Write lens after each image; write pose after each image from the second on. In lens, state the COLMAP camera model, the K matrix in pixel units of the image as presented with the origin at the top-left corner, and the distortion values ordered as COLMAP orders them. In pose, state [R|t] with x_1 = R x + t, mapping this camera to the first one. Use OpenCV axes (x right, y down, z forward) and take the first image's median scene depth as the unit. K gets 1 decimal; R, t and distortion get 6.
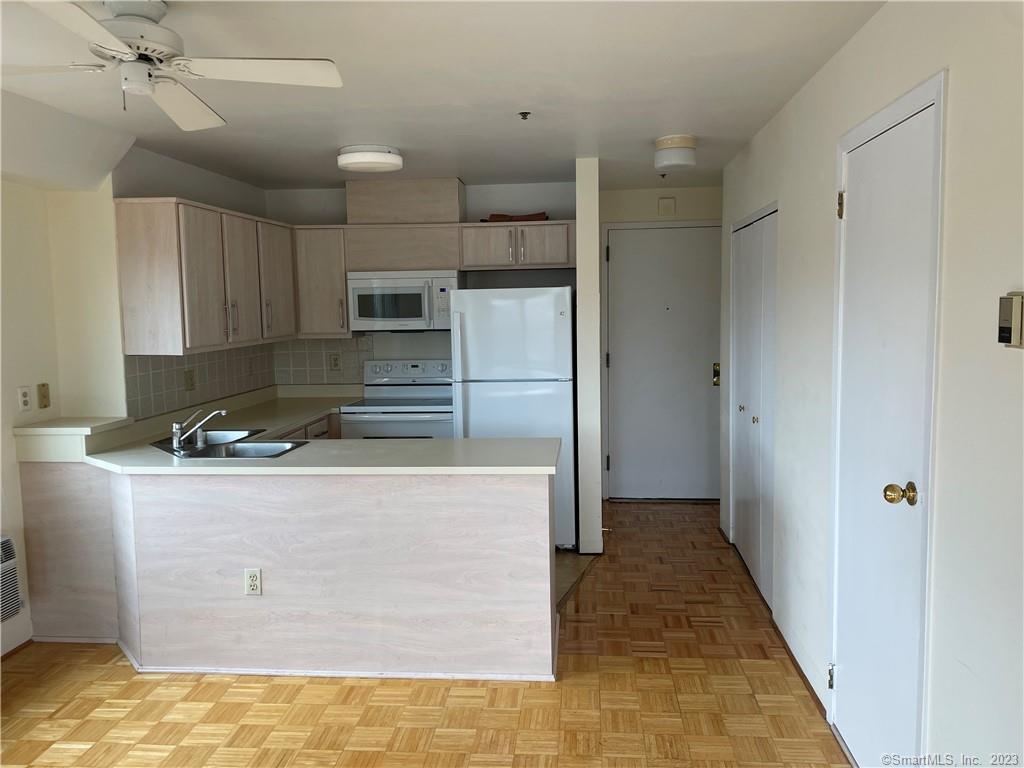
lens RADIAL K [[773.2, 0, 517.4], [0, 773.2, 375.4], [0, 0, 1]] dist [0.085163, -0.113348]
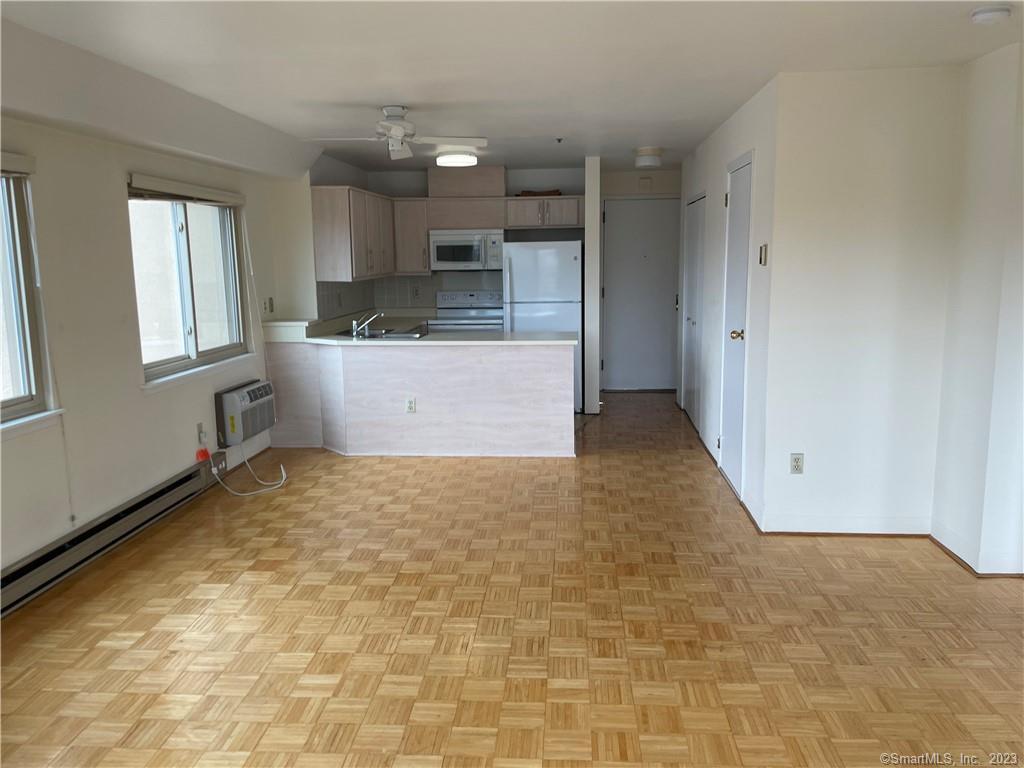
lens RADIAL K [[773.2, 0, 524.0], [0, 773.2, 378.0], [0, 0, 1]] dist [0.085163, -0.113348]
pose [[0.999690, 0.000684, 0.024907, -0.102811], [-0.002248, 0.998023, 0.062810, 0.075815], [-0.024815, -0.062846, 0.997715, -0.689018]]
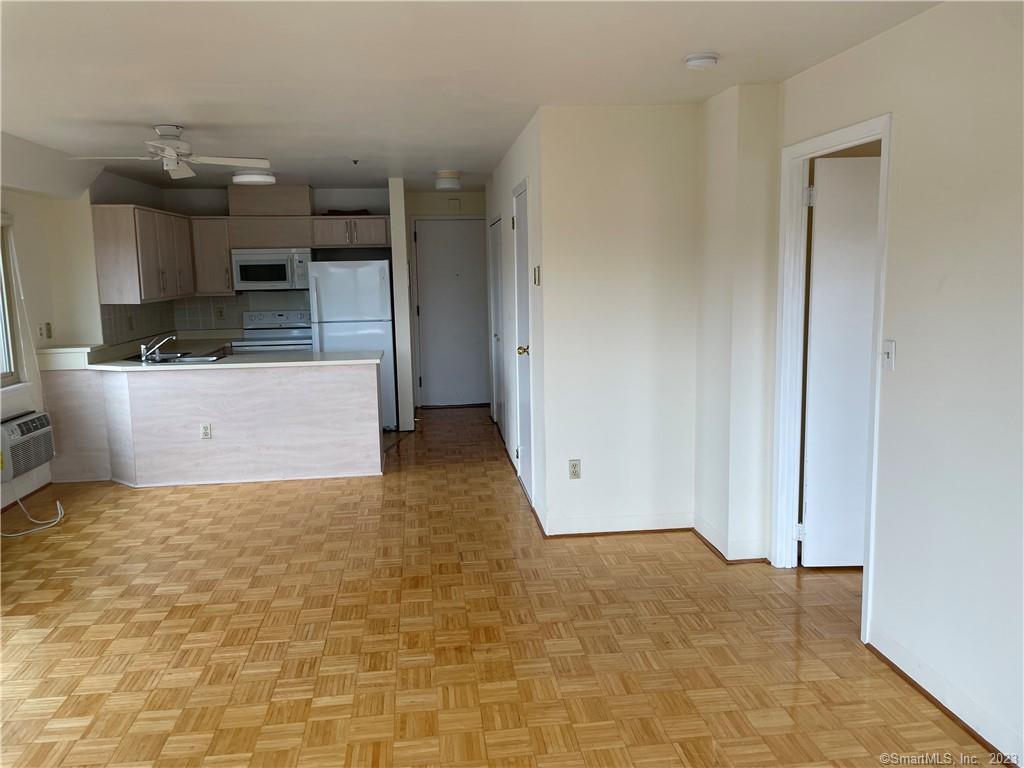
lens RADIAL K [[773.2, 0, 506.9], [0, 773.2, 376.5], [0, 0, 1]] dist [0.085163, -0.113348]
pose [[0.979618, -0.031258, 0.198421, -0.018011], [0.023237, 0.998821, 0.042629, 0.072234], [-0.199519, -0.037150, 0.979189, -0.727998]]
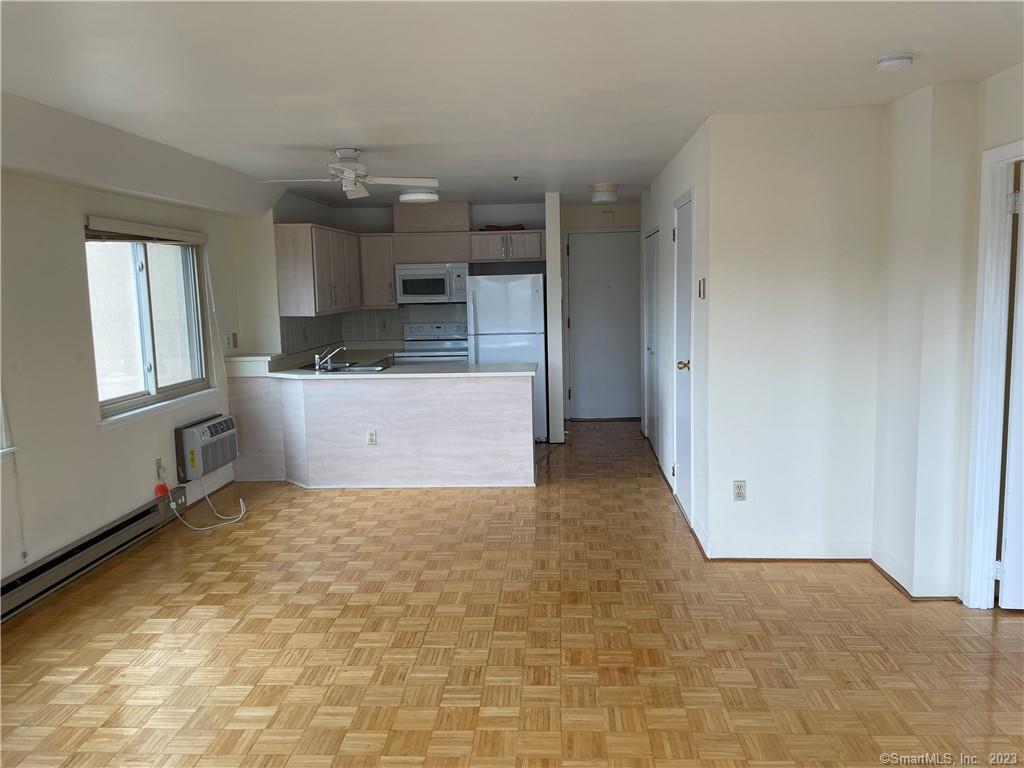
lens RADIAL K [[773.2, 0, 517.9], [0, 773.2, 376.6], [0, 0, 1]] dist [0.085163, -0.113348]
pose [[0.999361, -0.010522, 0.034168, -0.046880], [0.009680, 0.999648, 0.024701, 0.068805], [-0.034416, -0.024354, 0.999111, -0.718486]]
